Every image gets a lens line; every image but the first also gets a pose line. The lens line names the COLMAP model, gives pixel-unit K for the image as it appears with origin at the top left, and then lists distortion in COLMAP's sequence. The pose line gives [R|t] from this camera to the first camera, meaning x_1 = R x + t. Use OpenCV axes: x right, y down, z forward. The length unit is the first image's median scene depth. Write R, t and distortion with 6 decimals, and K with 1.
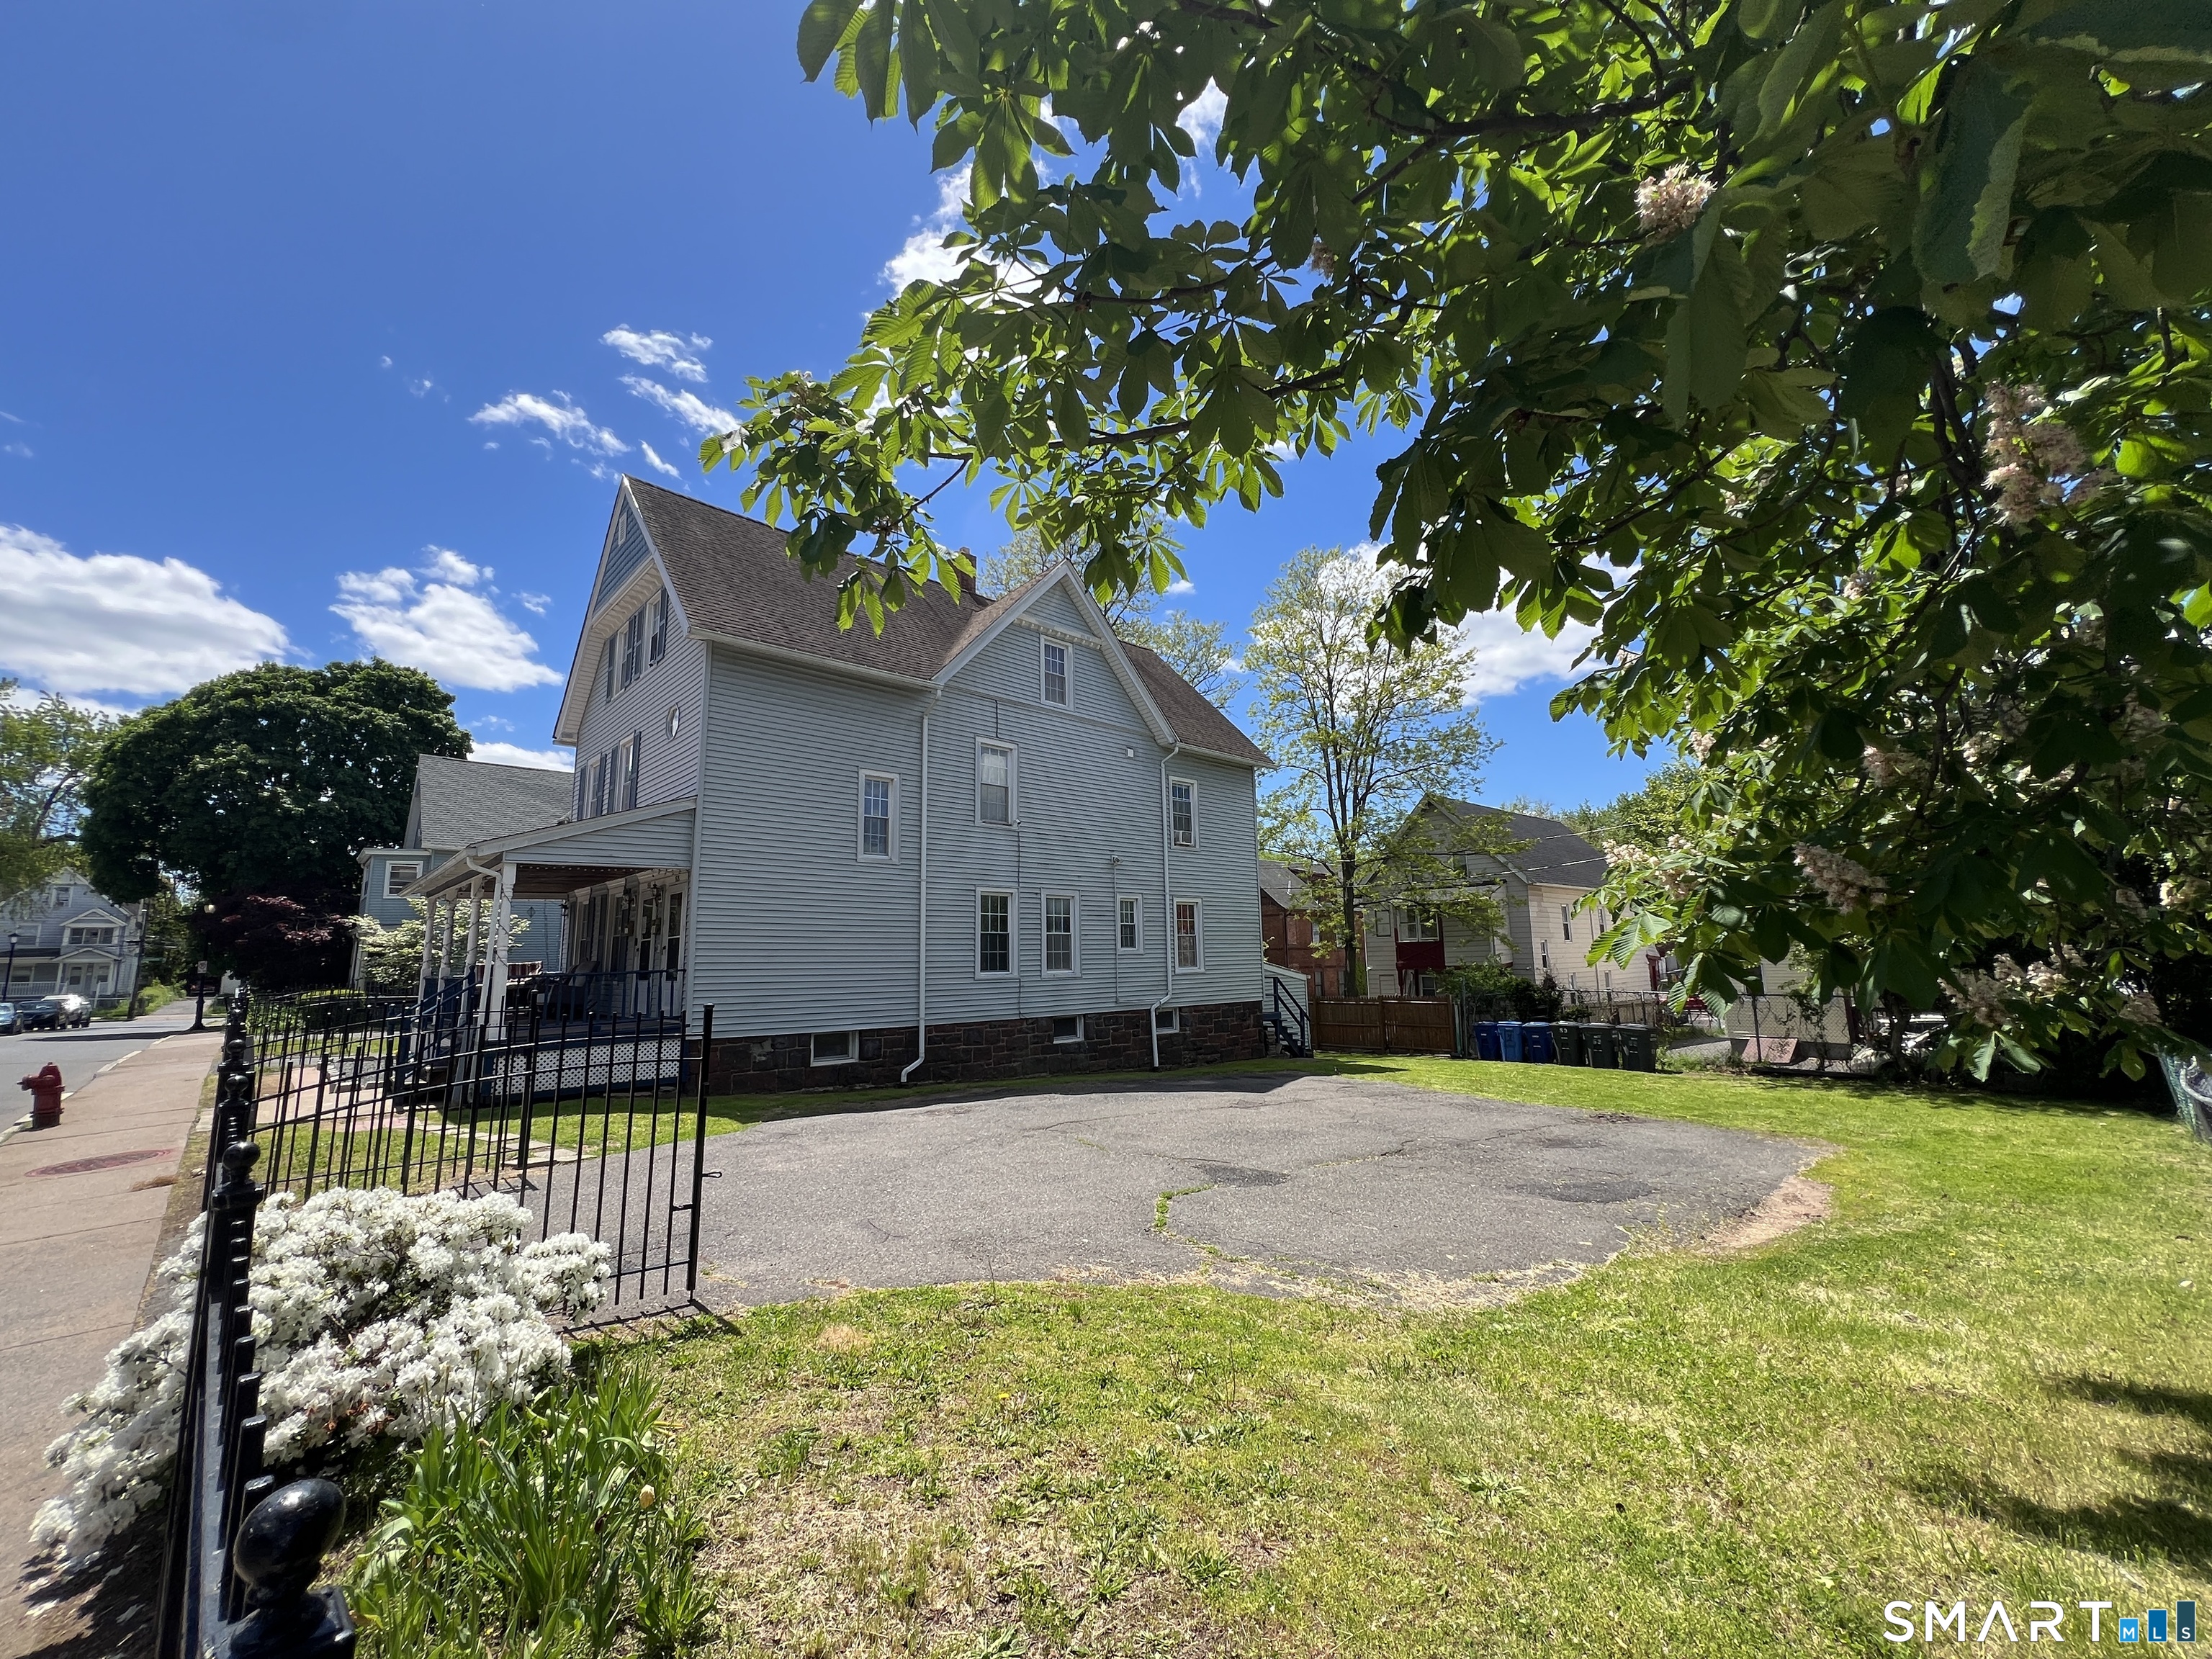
lens RADIAL K [[885.7, 0, 1102.0], [0, 885.7, 831.7], [0, 0, 1]] dist [-0.000775, 0.000423]
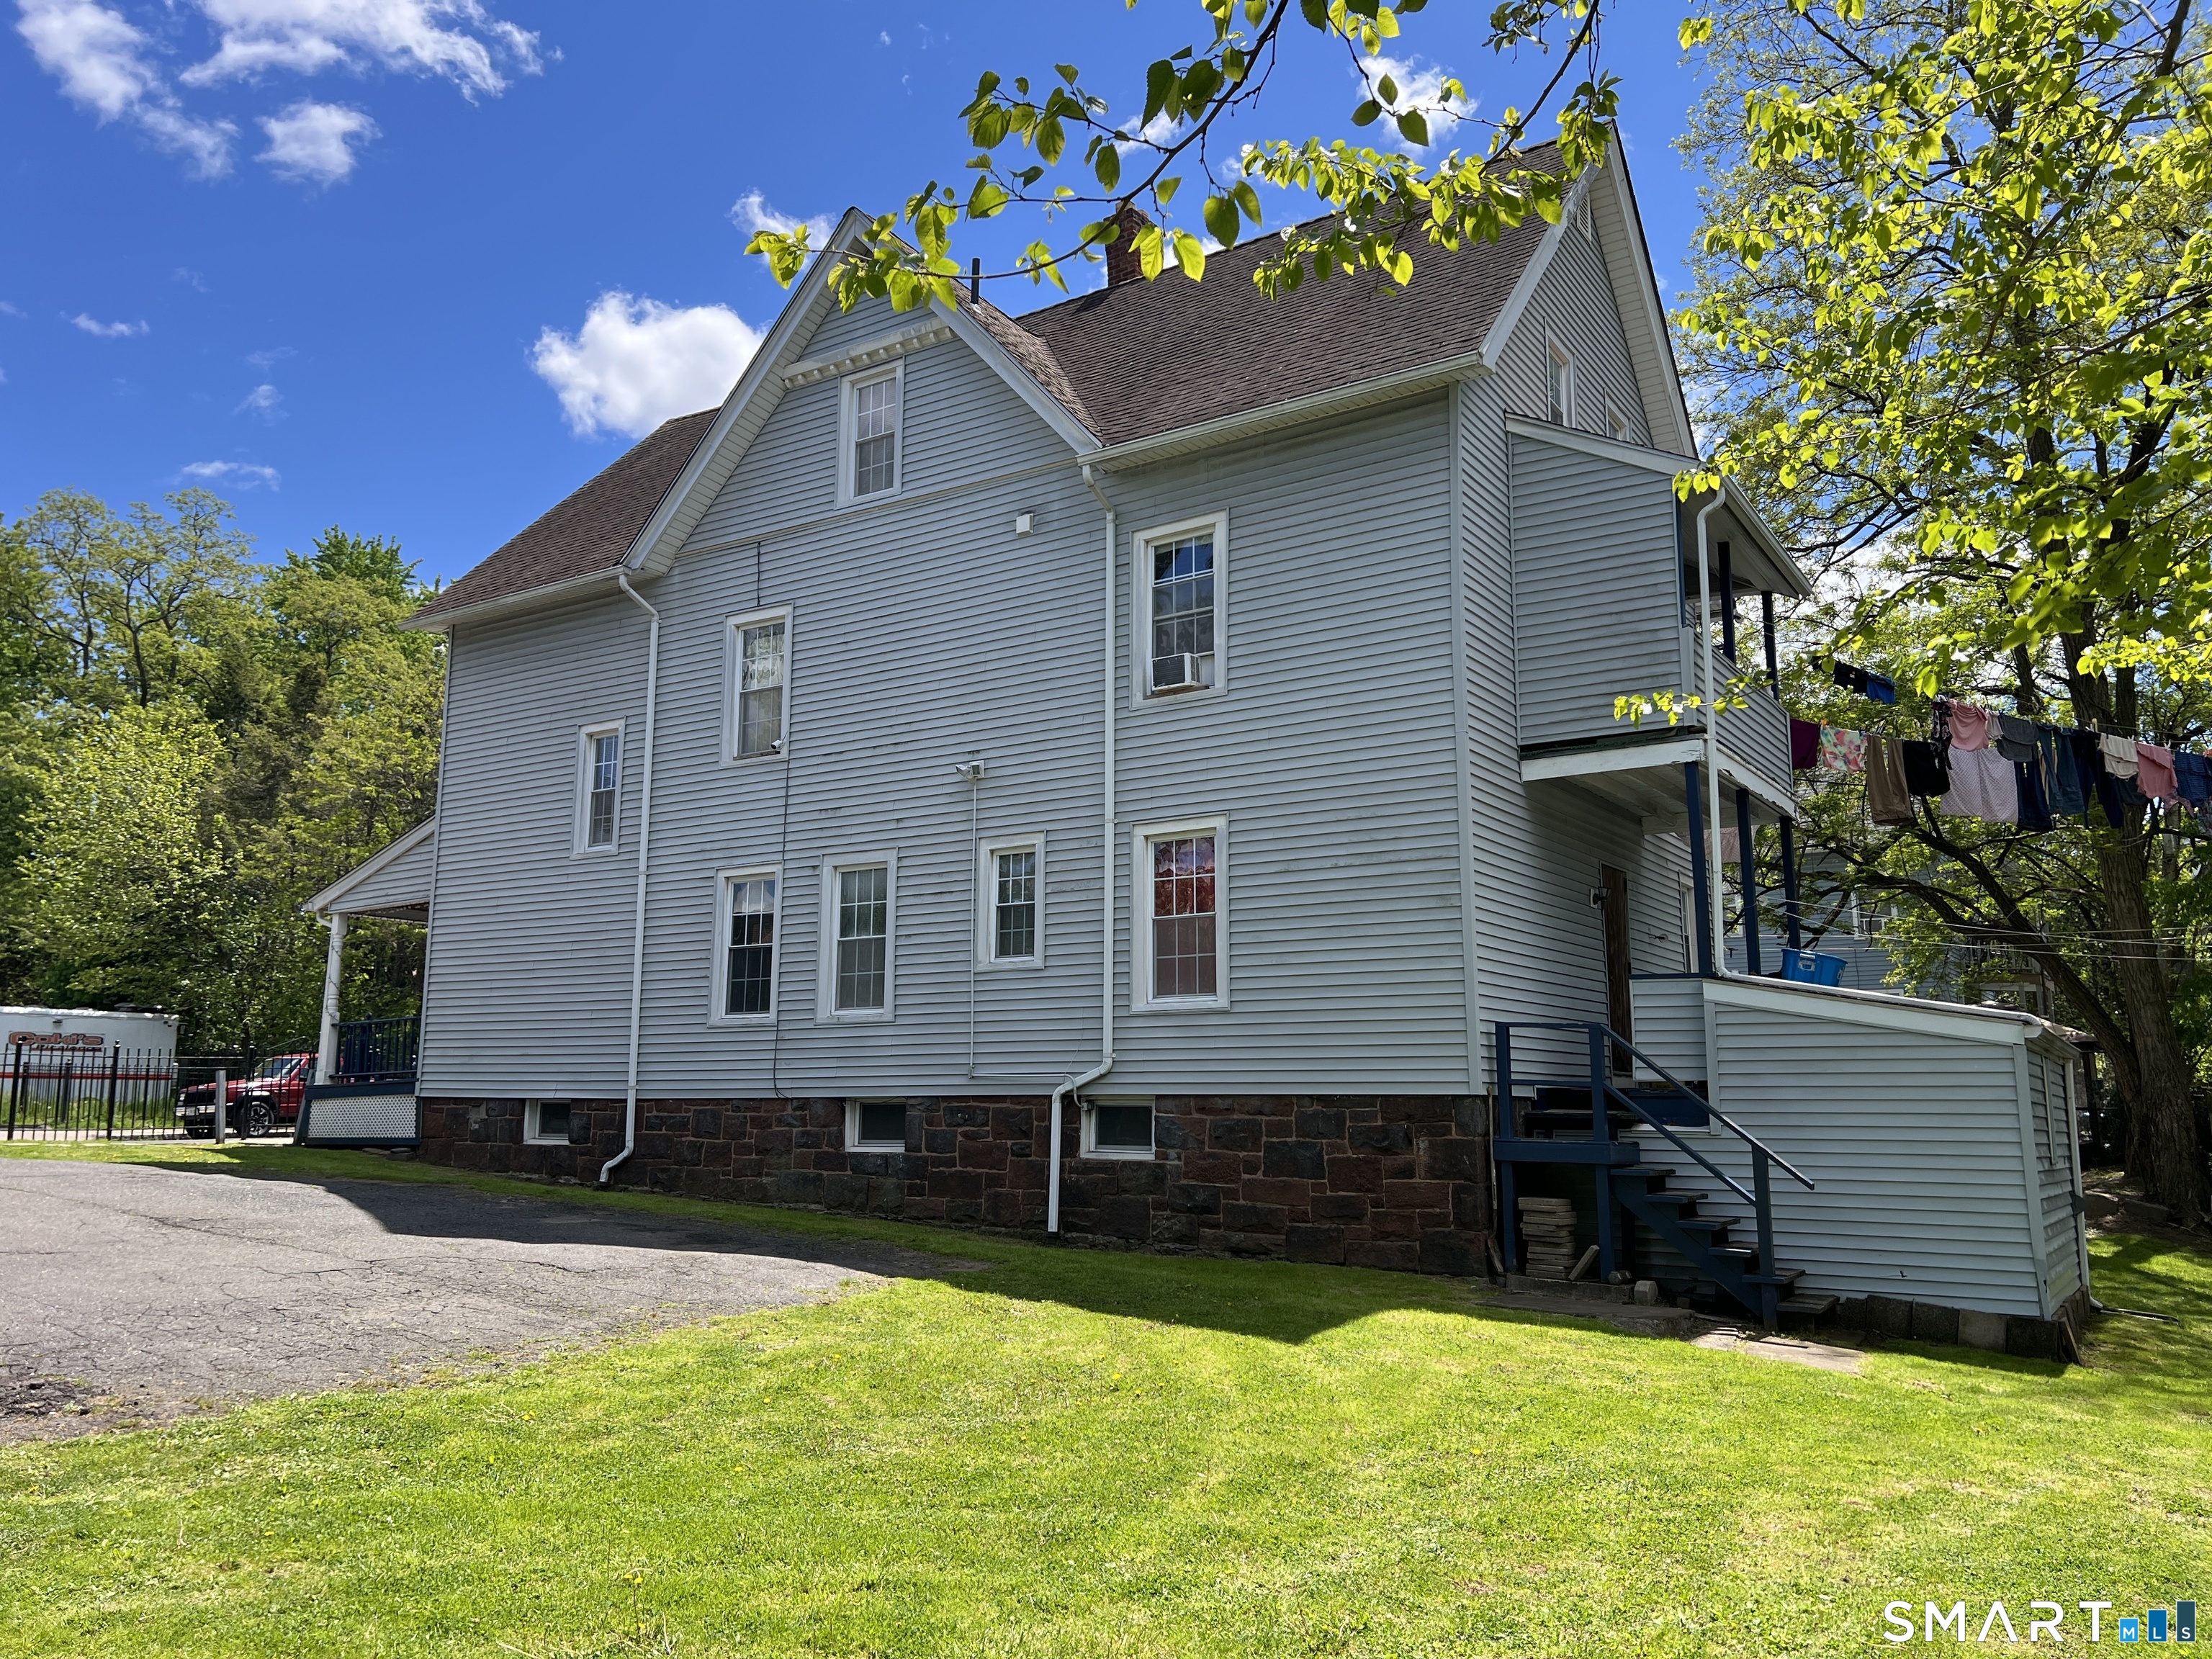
lens RADIAL K [[1646.8, 0, 1108.3], [0, 1646.8, 819.5], [0, 0, 1]] dist [0.055868, -0.067846]
pose [[0.235439, -0.139398, -0.961840, 0.857158], [0.141493, 0.984033, -0.107980, 0.160583], [0.961534, -0.110671, 0.251403, 0.850183]]
